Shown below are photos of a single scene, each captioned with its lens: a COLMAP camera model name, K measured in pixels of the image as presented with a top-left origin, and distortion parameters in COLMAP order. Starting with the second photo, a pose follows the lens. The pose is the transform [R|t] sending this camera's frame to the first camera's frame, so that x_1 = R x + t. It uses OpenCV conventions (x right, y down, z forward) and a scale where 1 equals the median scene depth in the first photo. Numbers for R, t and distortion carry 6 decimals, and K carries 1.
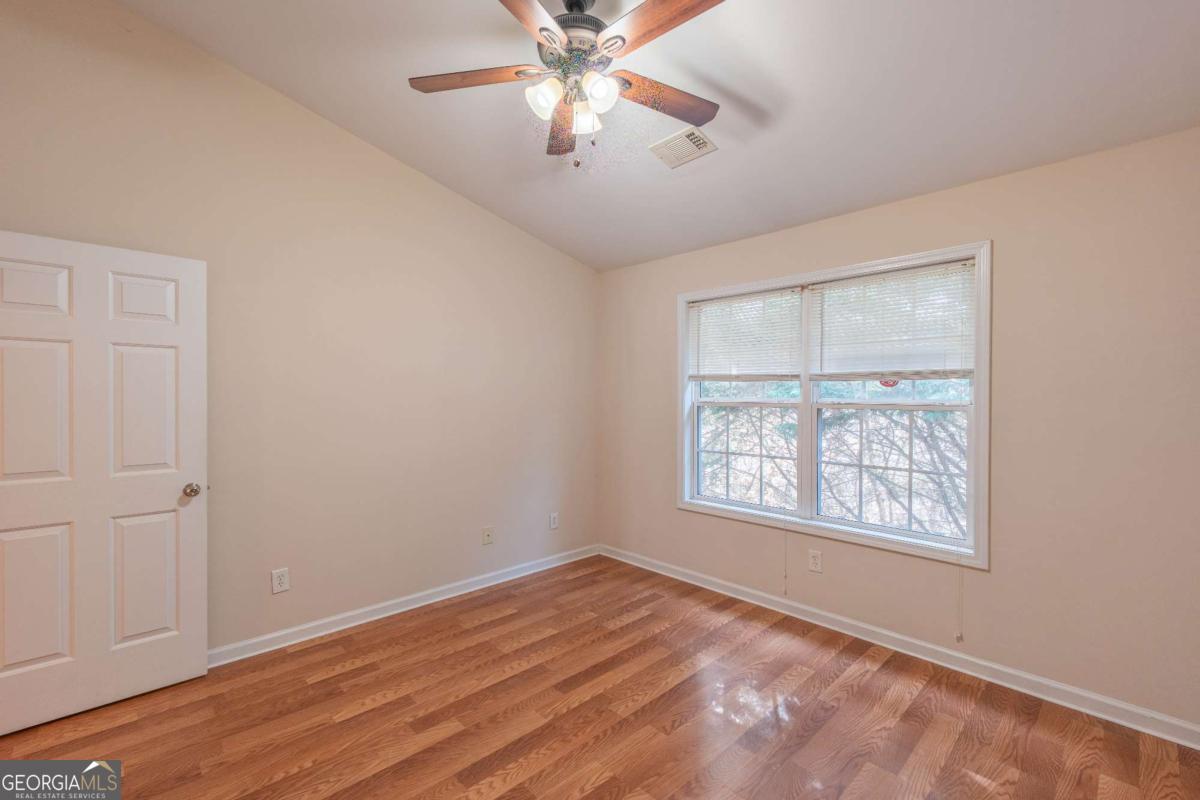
lens RADIAL K [[513.7, 0, 601.5], [0, 513.7, 397.7], [0, 0, 1]] dist [0.000804, 0.000027]
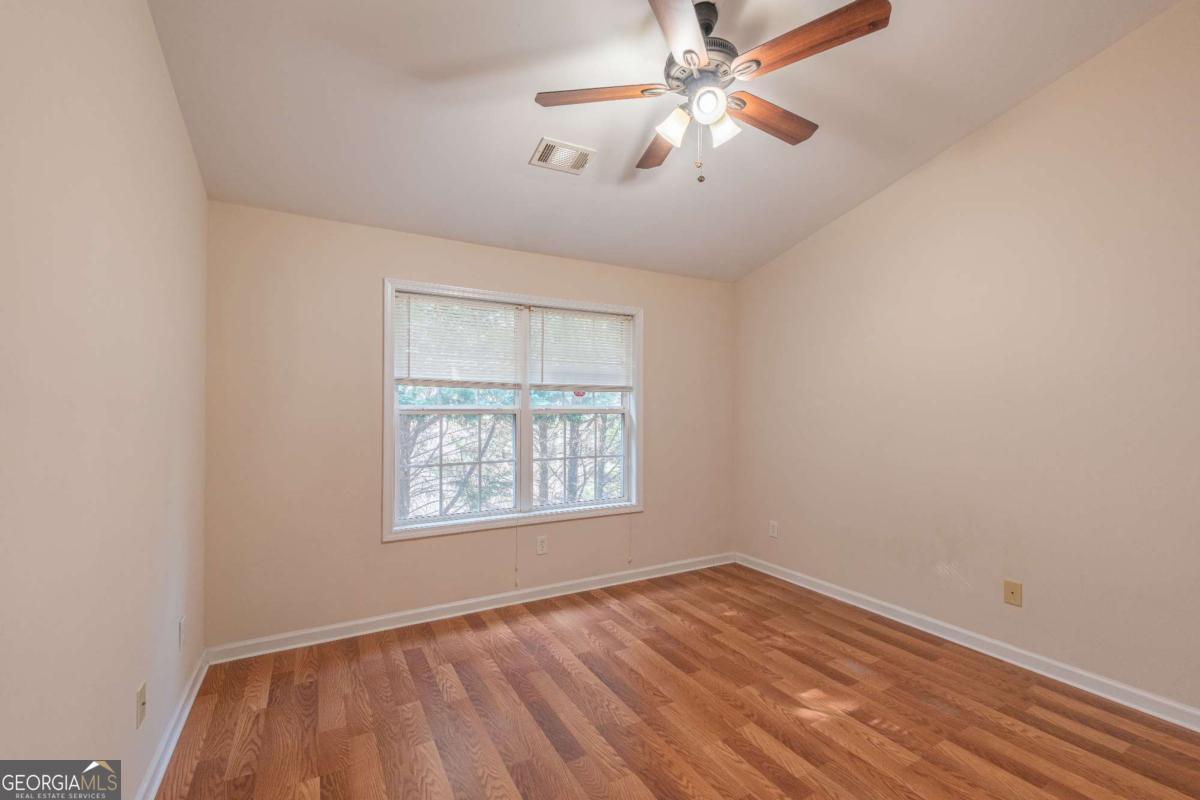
lens RADIAL K [[513.7, 0, 601.5], [0, 513.7, 397.7], [0, 0, 1]] dist [0.000804, 0.000027]
pose [[0.246615, 0.012141, 0.969037, -0.753886], [0.000963, 0.999918, -0.012773, -0.000730], [-0.969113, 0.004083, 0.246583, 0.643755]]
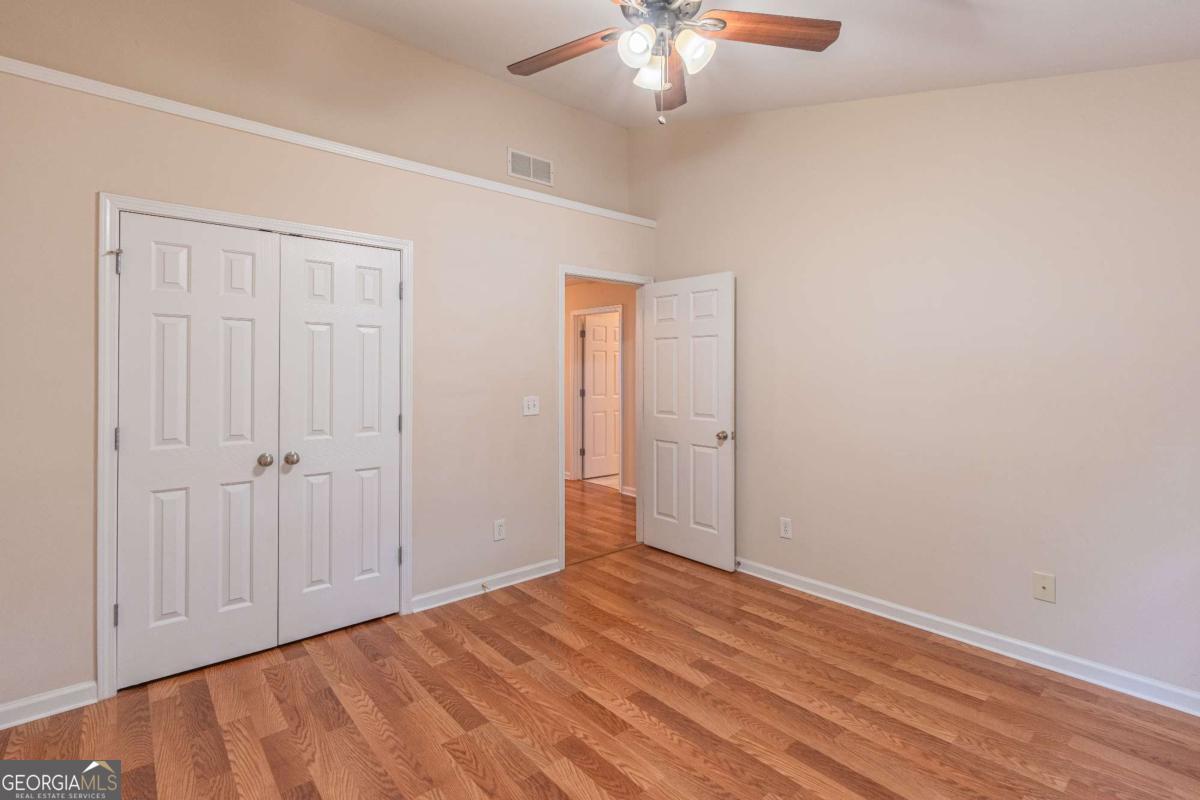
lens RADIAL K [[562.9, 0, 594.6], [0, 562.9, 369.5], [0, 0, 1]] dist [0.001482, 0.000351]
pose [[-0.052048, -0.000696, -0.998644, 0.669748], [-0.002112, 0.999998, -0.000587, -0.000326], [0.998642, 0.002079, -0.052049, 0.636746]]
